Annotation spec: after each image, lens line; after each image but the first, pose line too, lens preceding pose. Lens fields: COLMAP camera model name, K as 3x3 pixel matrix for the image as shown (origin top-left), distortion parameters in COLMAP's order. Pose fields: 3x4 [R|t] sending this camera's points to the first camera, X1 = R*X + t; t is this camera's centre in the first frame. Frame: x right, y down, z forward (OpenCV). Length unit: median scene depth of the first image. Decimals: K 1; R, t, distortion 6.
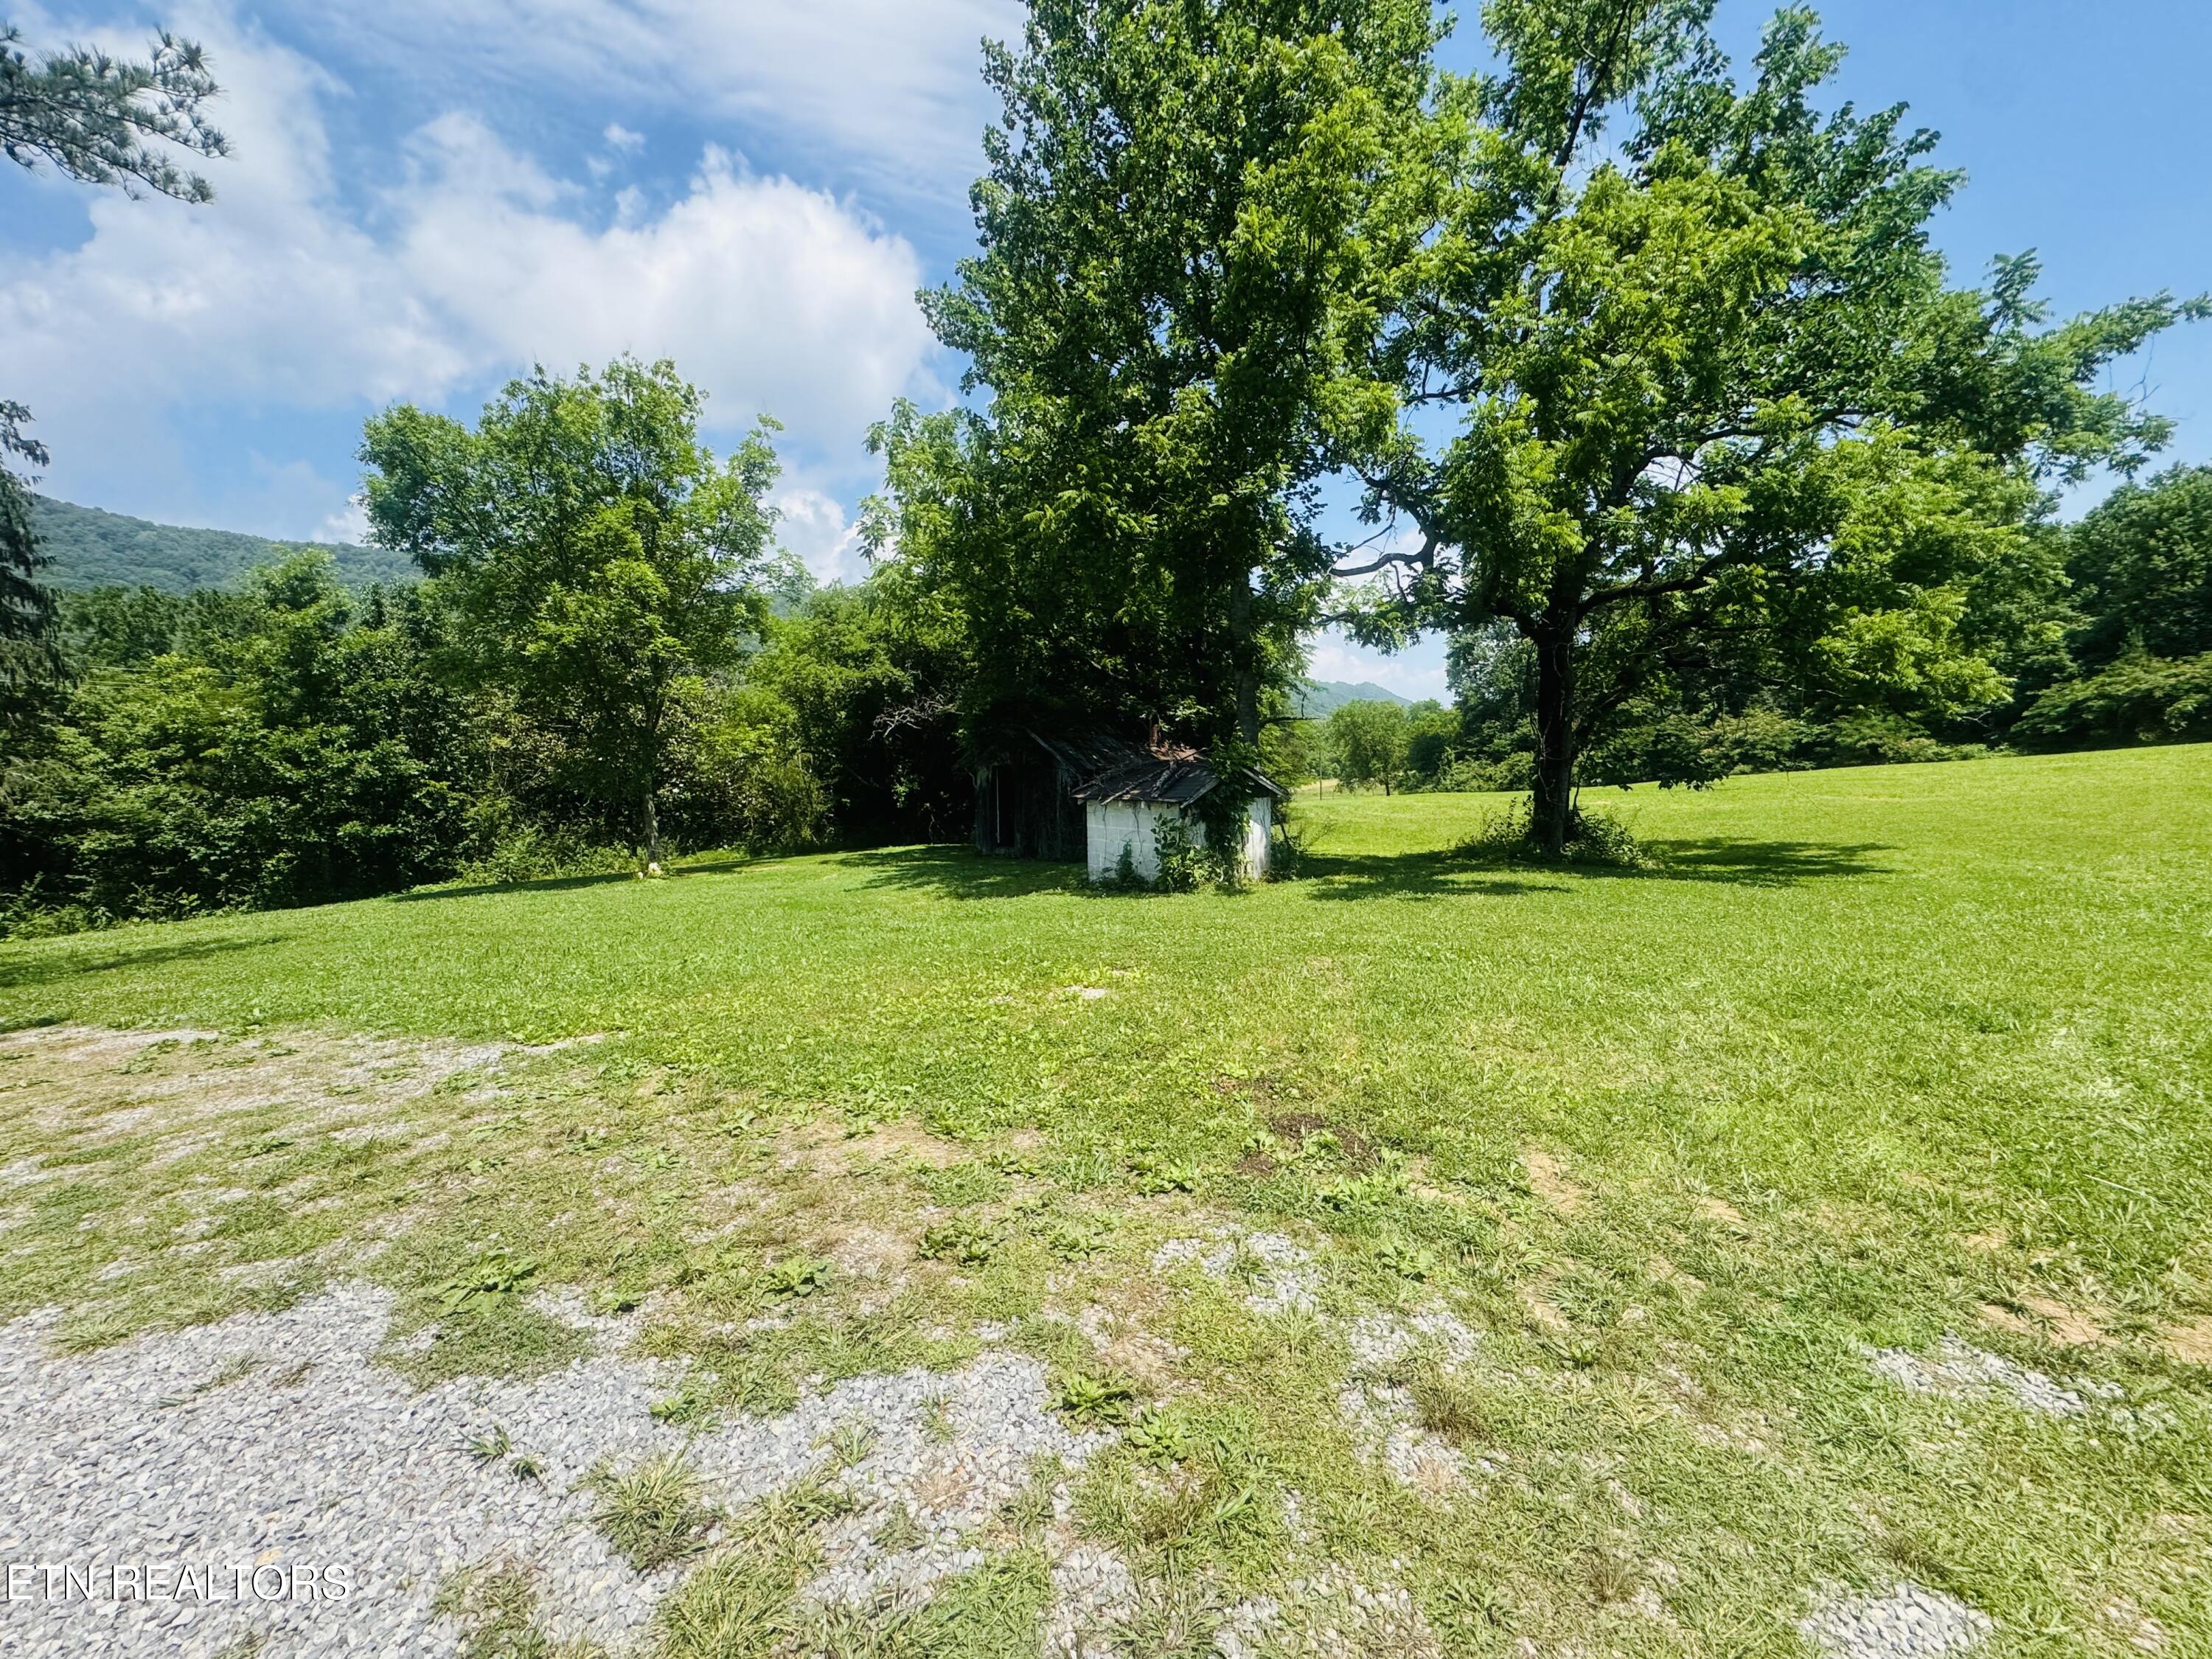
lens RADIAL K [[875.4, 0, 1113.9], [0, 875.4, 833.9], [0, 0, 1]] dist [-0.010589, 0.000103]
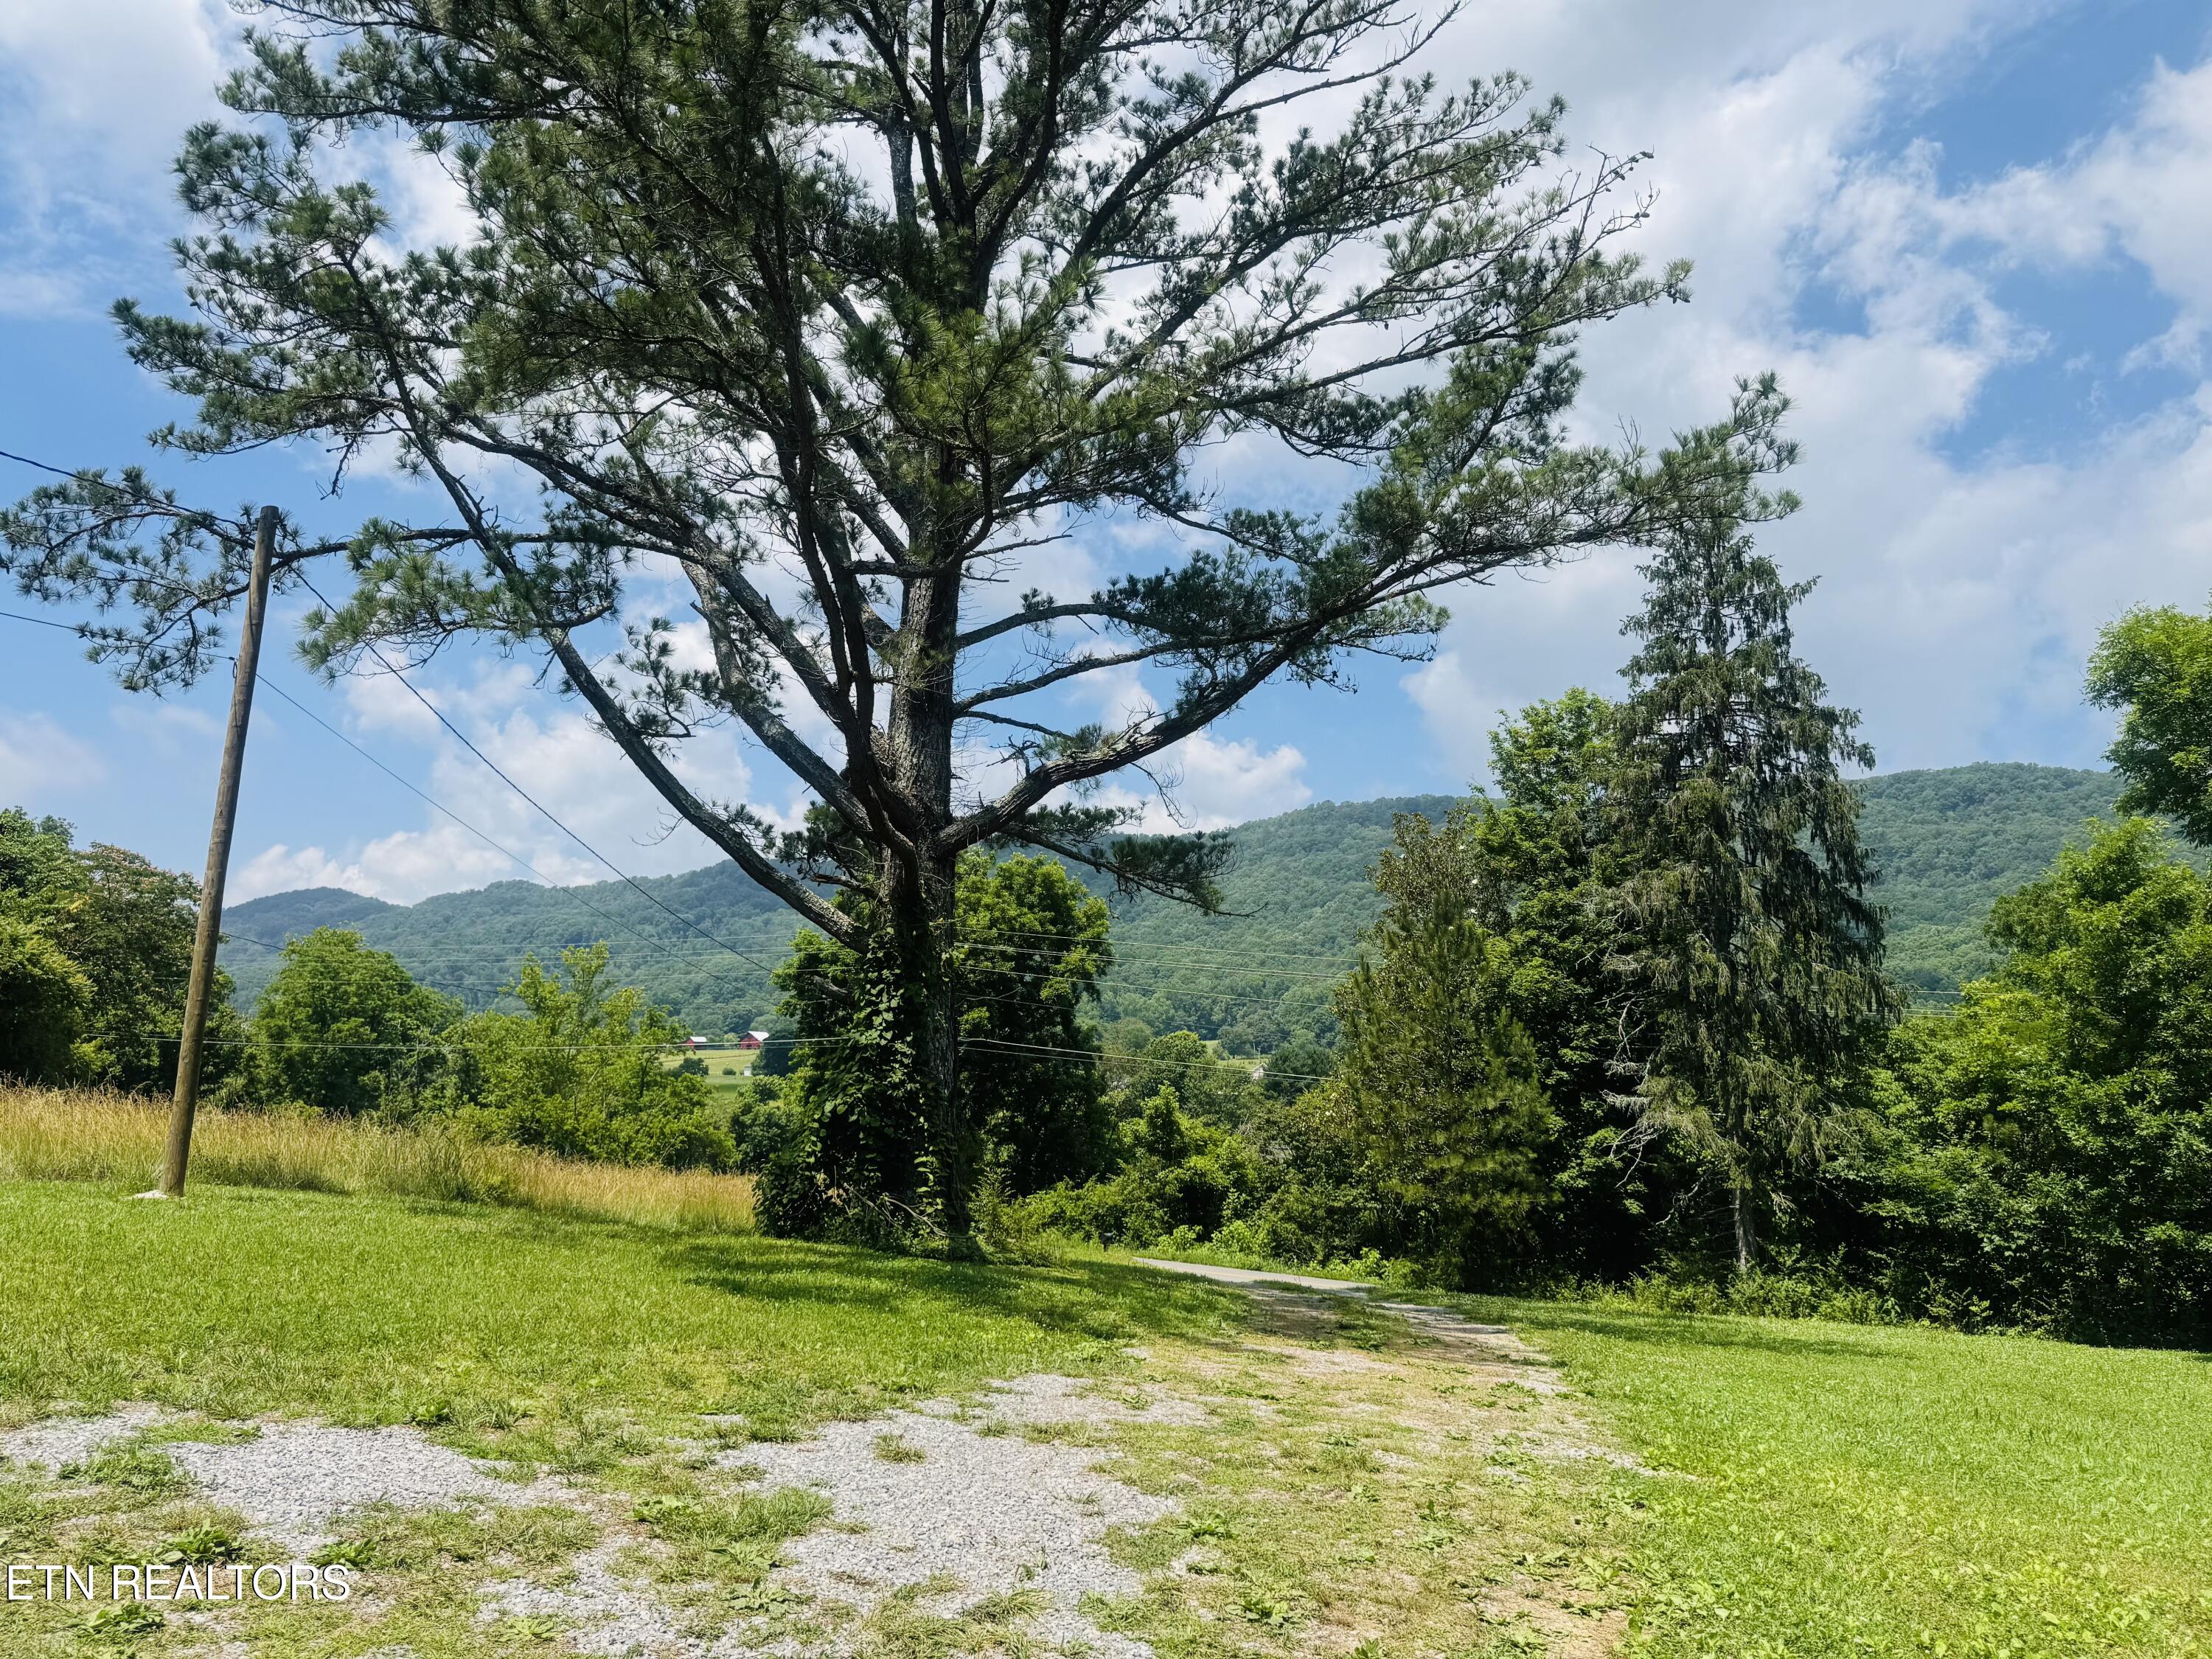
lens RADIAL K [[1536.9, 0, 1098.4], [0, 1536.9, 817.4], [0, 0, 1]] dist [0.096303, -0.140399]
pose [[0.136783, -0.150115, -0.979161, 0.189528], [-0.129663, 0.977234, -0.167932, -0.010526], [0.982078, 0.149931, 0.114205, 0.046913]]
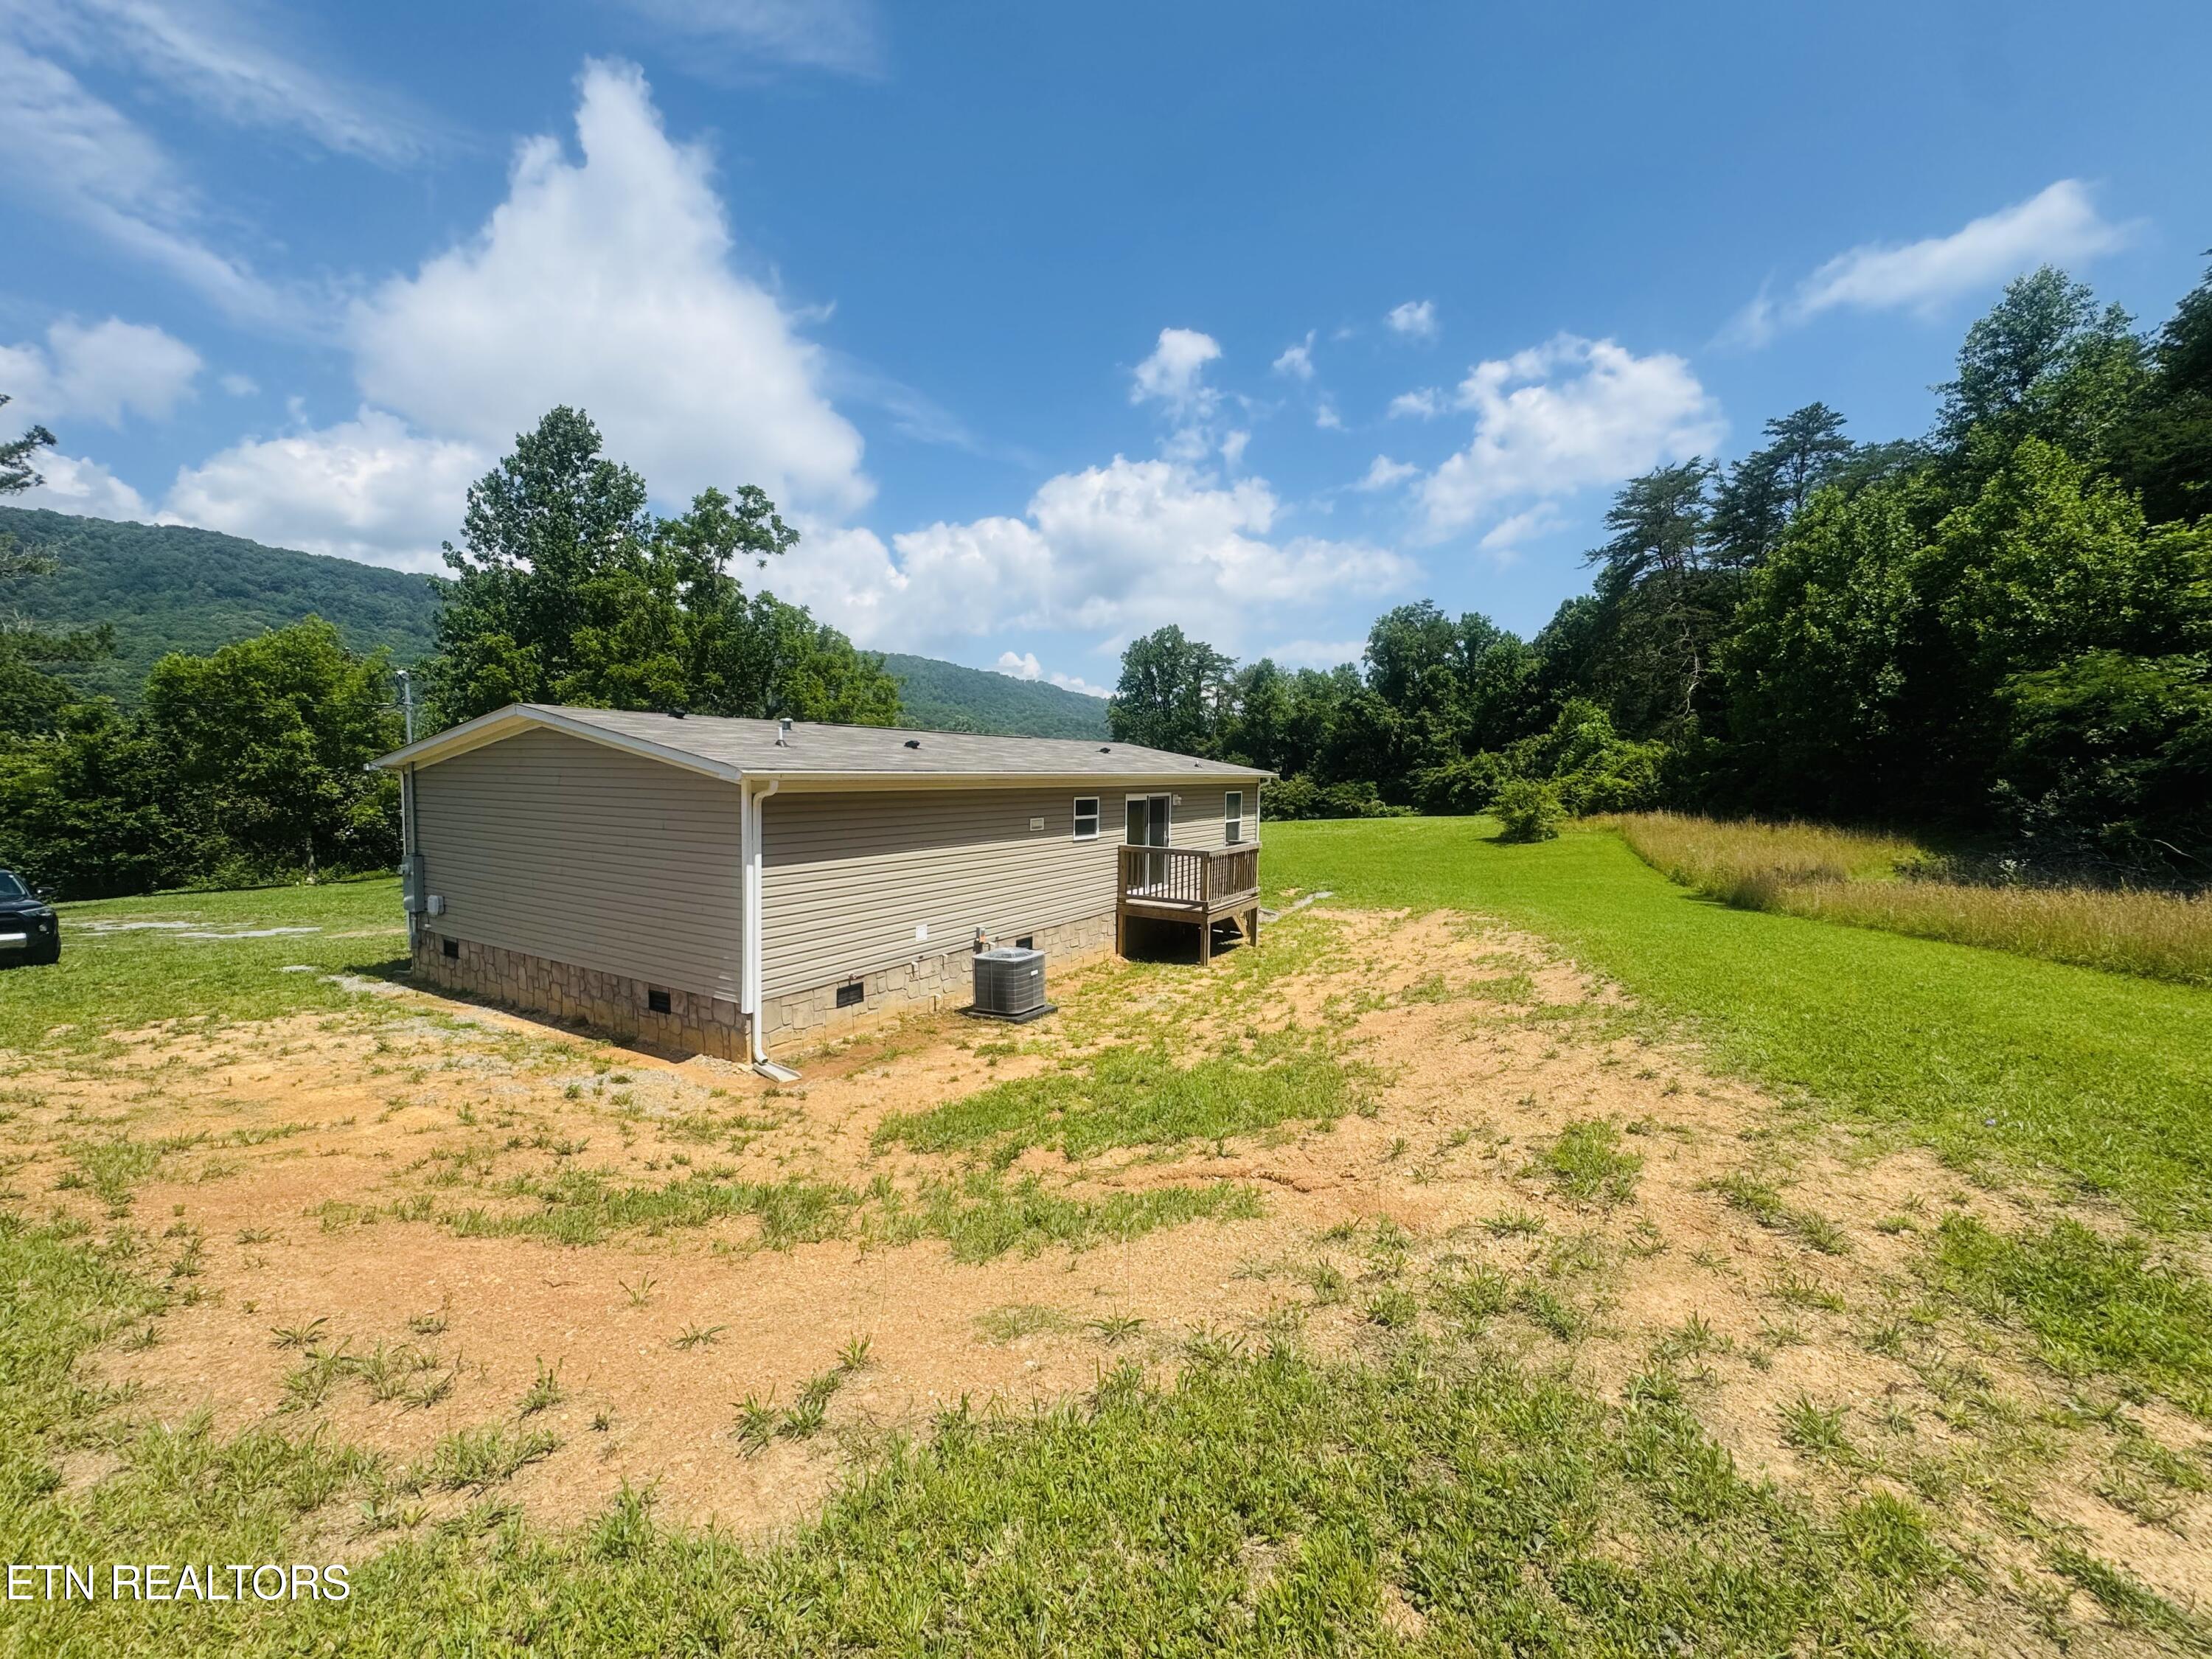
lens RADIAL K [[875.4, 0, 1113.9], [0, 875.4, 833.9], [0, 0, 1]] dist [-0.010589, 0.000103]
pose [[0.984712, 0.017484, 0.173312, 0.818968], [-0.012871, 0.999533, -0.027703, -0.029894], [-0.173716, 0.025049, 0.984477, -1.098444]]
